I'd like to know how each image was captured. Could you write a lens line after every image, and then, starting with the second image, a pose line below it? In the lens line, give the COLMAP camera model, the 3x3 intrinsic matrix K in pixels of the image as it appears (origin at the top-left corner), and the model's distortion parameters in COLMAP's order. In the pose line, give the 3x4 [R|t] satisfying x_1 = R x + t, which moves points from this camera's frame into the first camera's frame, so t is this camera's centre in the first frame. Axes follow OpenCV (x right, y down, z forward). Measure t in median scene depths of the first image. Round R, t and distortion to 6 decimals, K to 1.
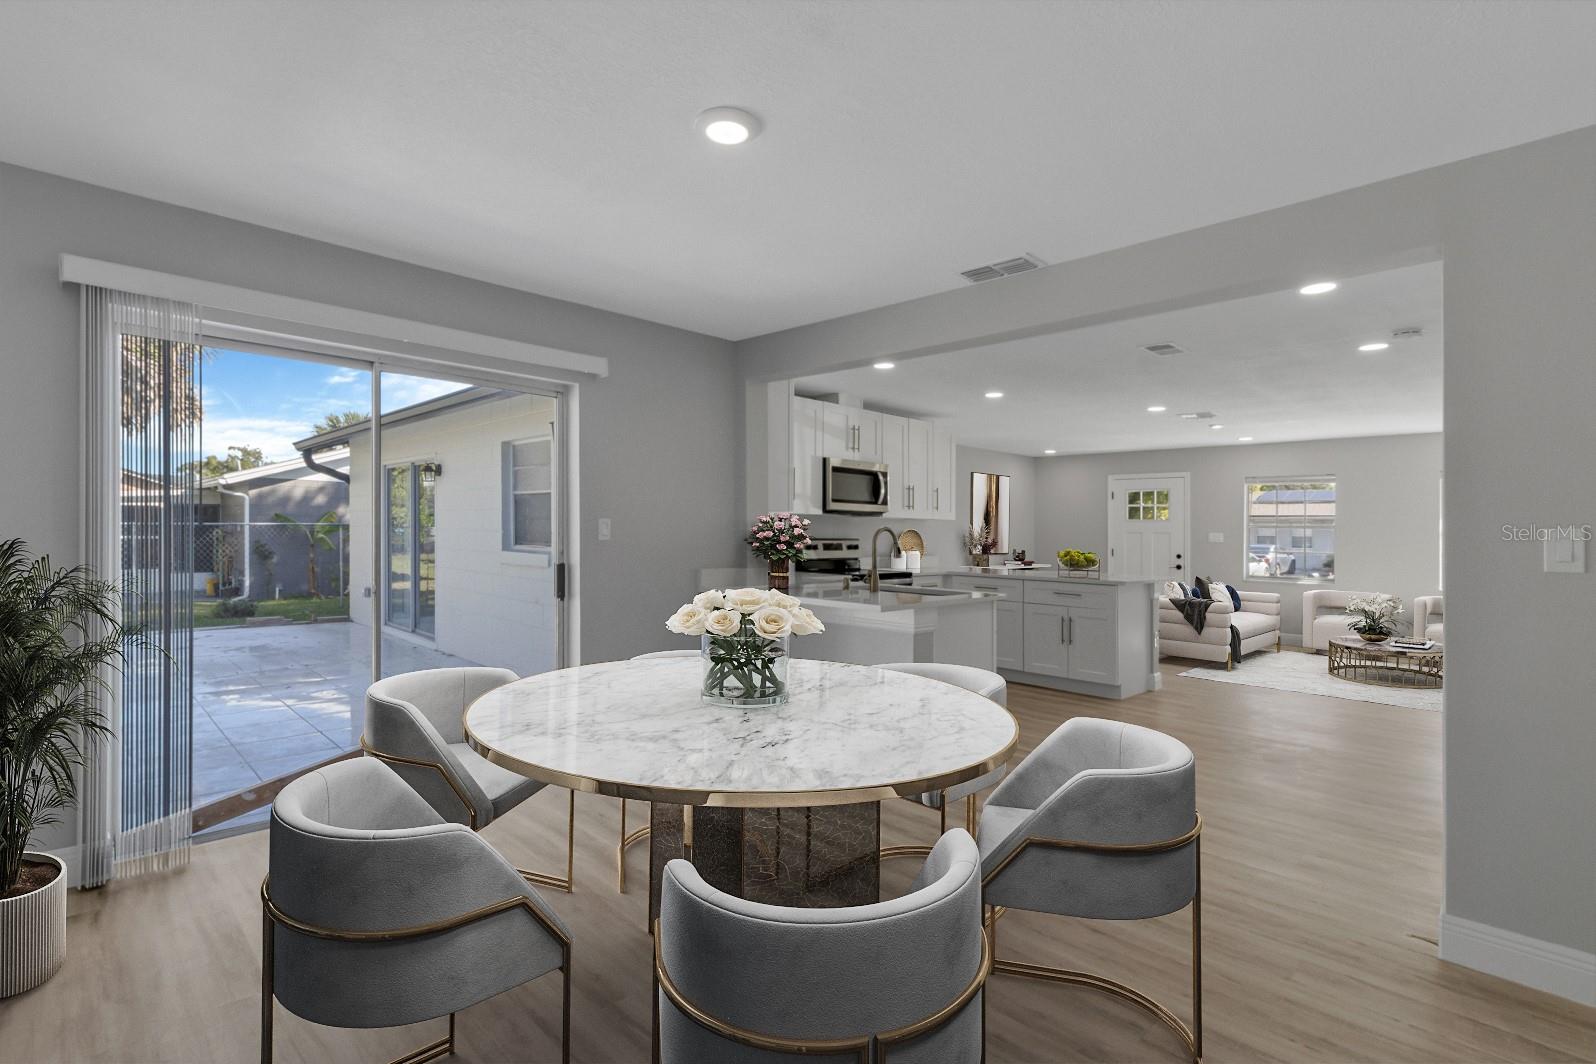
lens RADIAL K [[758.5, 0, 797.2], [0, 758.5, 507.8], [0, 0, 1]] dist [-0.005196, -0.000222]
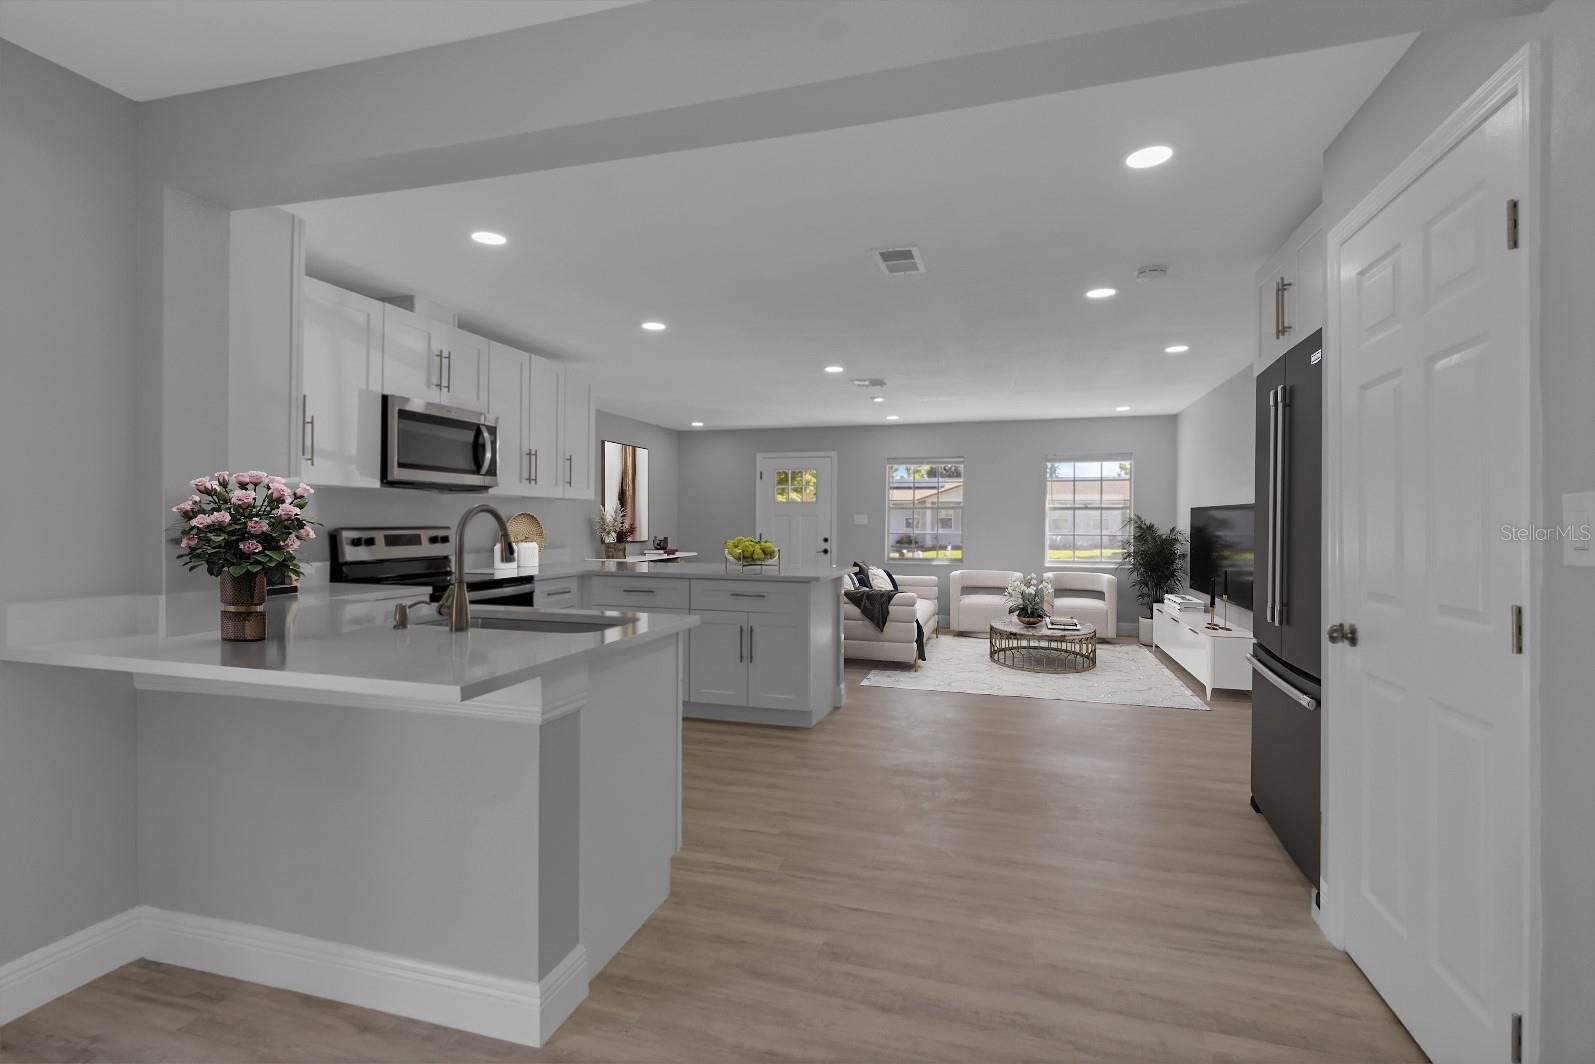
lens RADIAL K [[743.7, 0, 794.2], [0, 743.7, 490.2], [0, 0, 1]] dist [0.001805, 0.000142]
pose [[0.881447, 0.007811, 0.472218, 0.040489], [-0.005016, 0.999962, -0.007179, 0.012437], [-0.472256, 0.003960, 0.881453, 0.291254]]
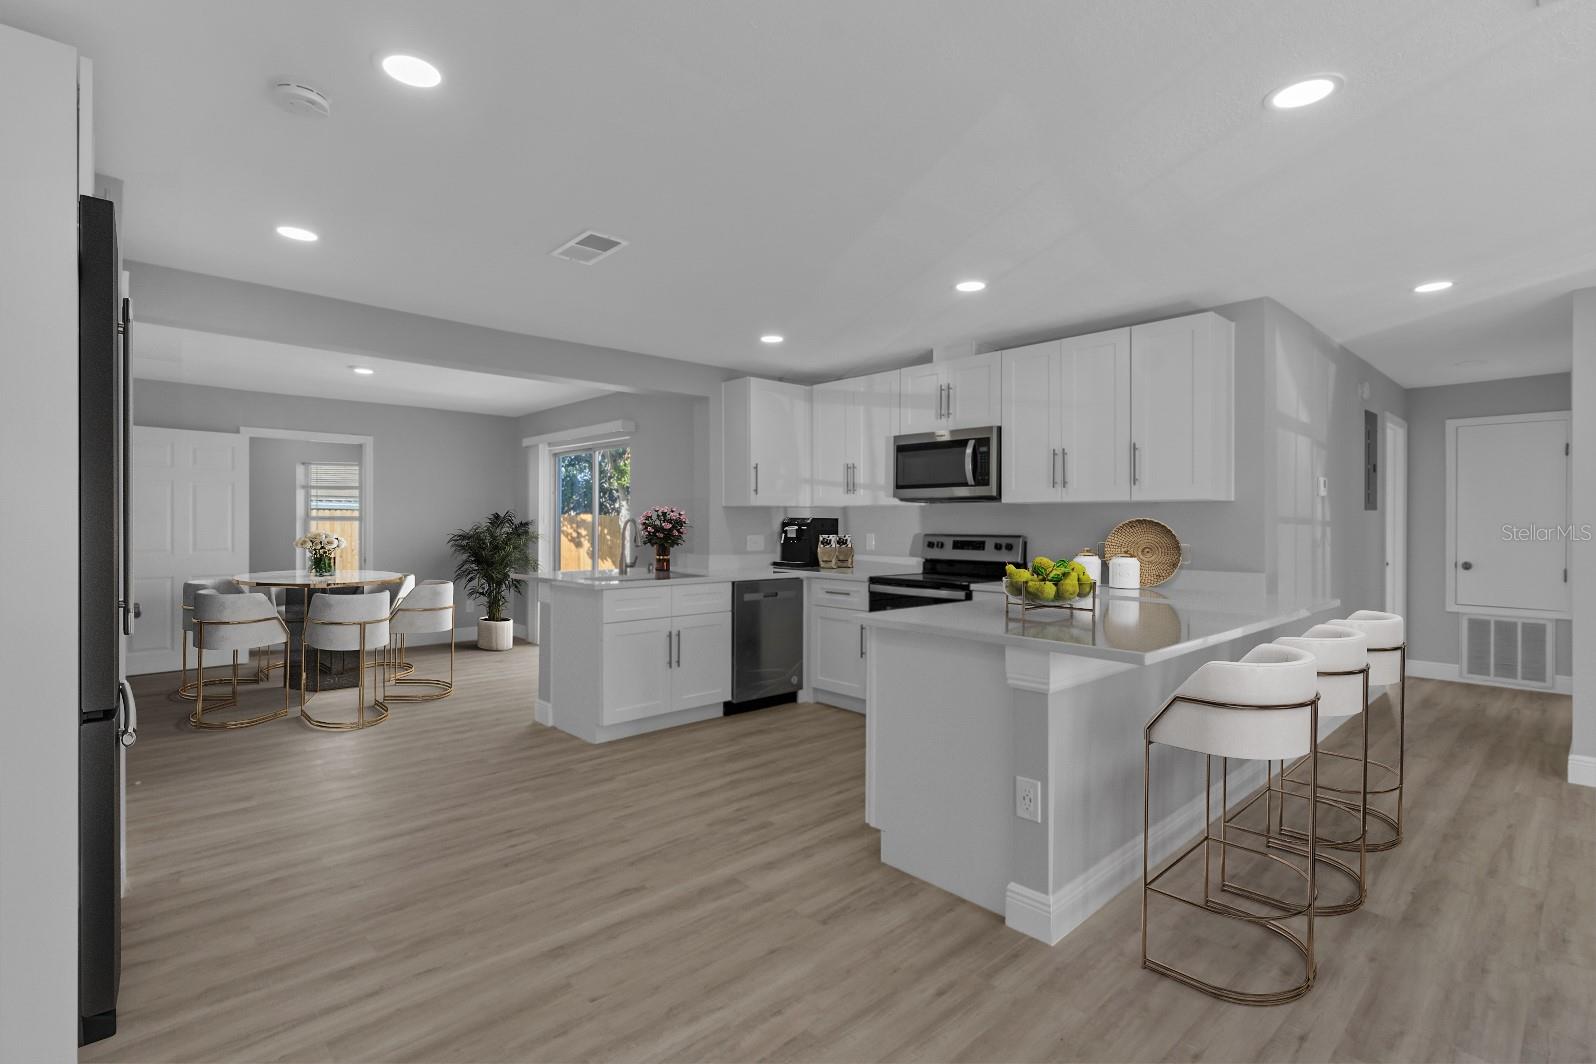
lens RADIAL K [[744.8, 0, 798.9], [0, 744.8, 512.3], [0, 0, 1]] dist [-0.003718, 0.000065]
pose [[-0.019257, -0.030821, -0.999339, 0.789589], [0.023267, 0.999240, -0.031266, 0.037210], [0.999544, -0.023854, -0.018526, 0.832076]]
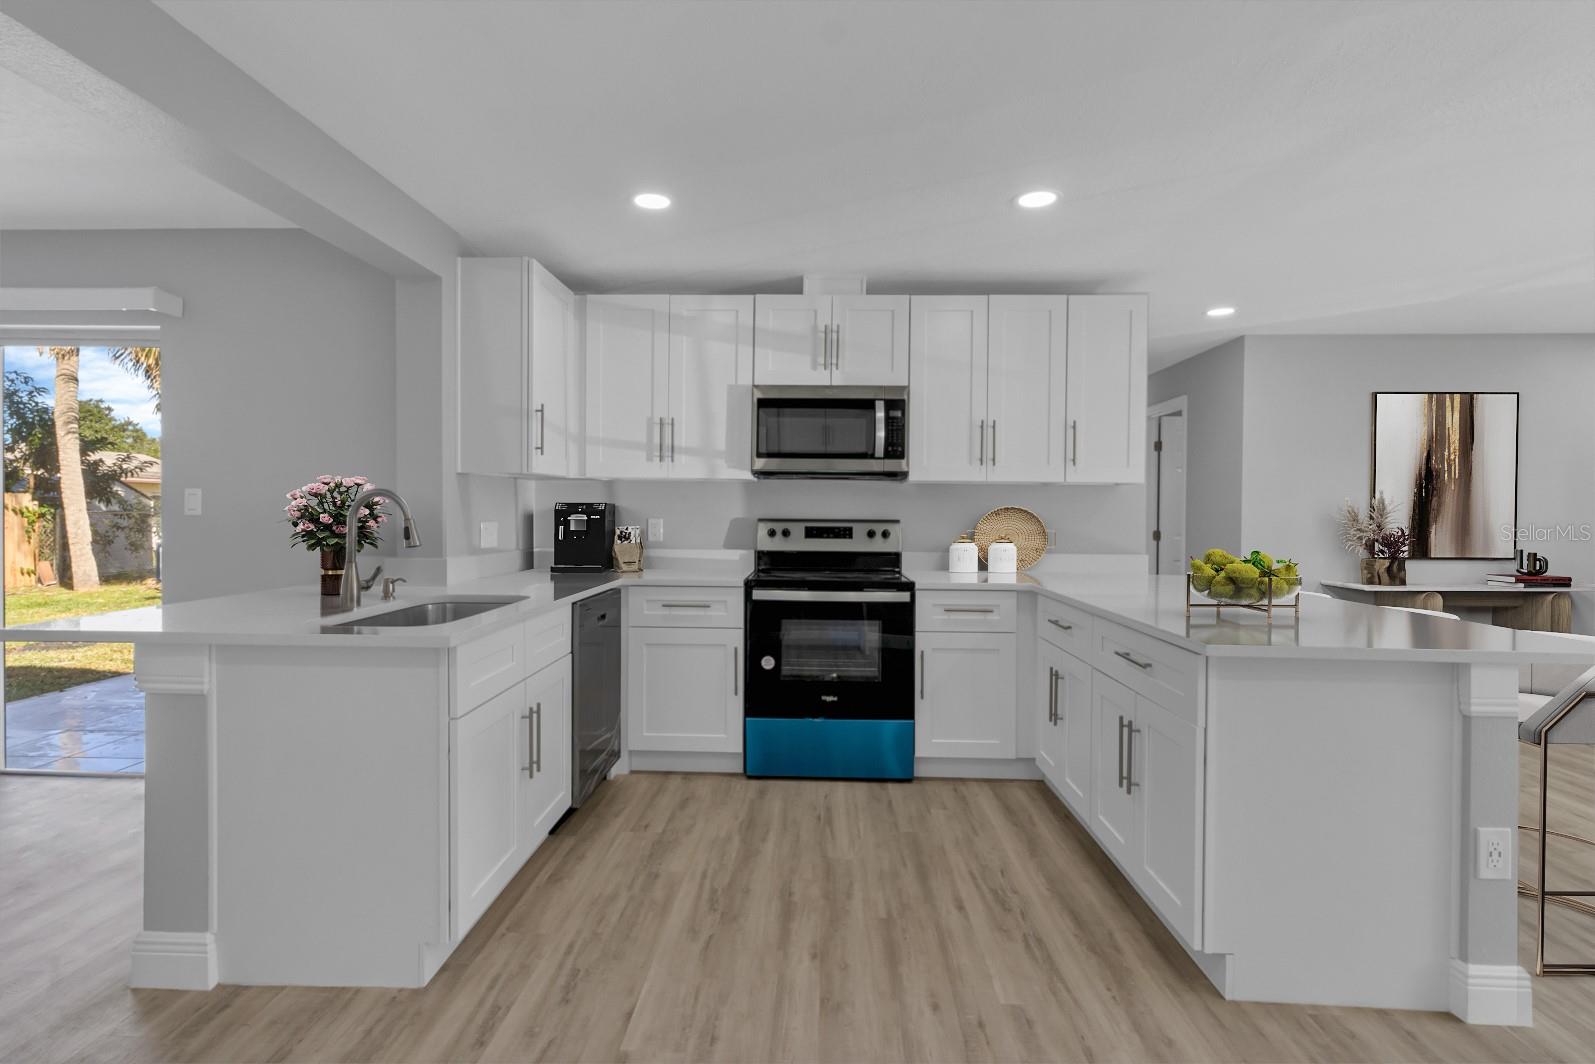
lens RADIAL K [[758.0, 0, 796.7], [0, 758.0, 507.8], [0, 0, 1]] dist [-0.005196, -0.000222]
pose [[0.686196, -0.009658, -0.727353, 0.468218], [0.017497, 0.999842, 0.003231, 0.028584], [0.727207, -0.014943, 0.686256, 0.553126]]
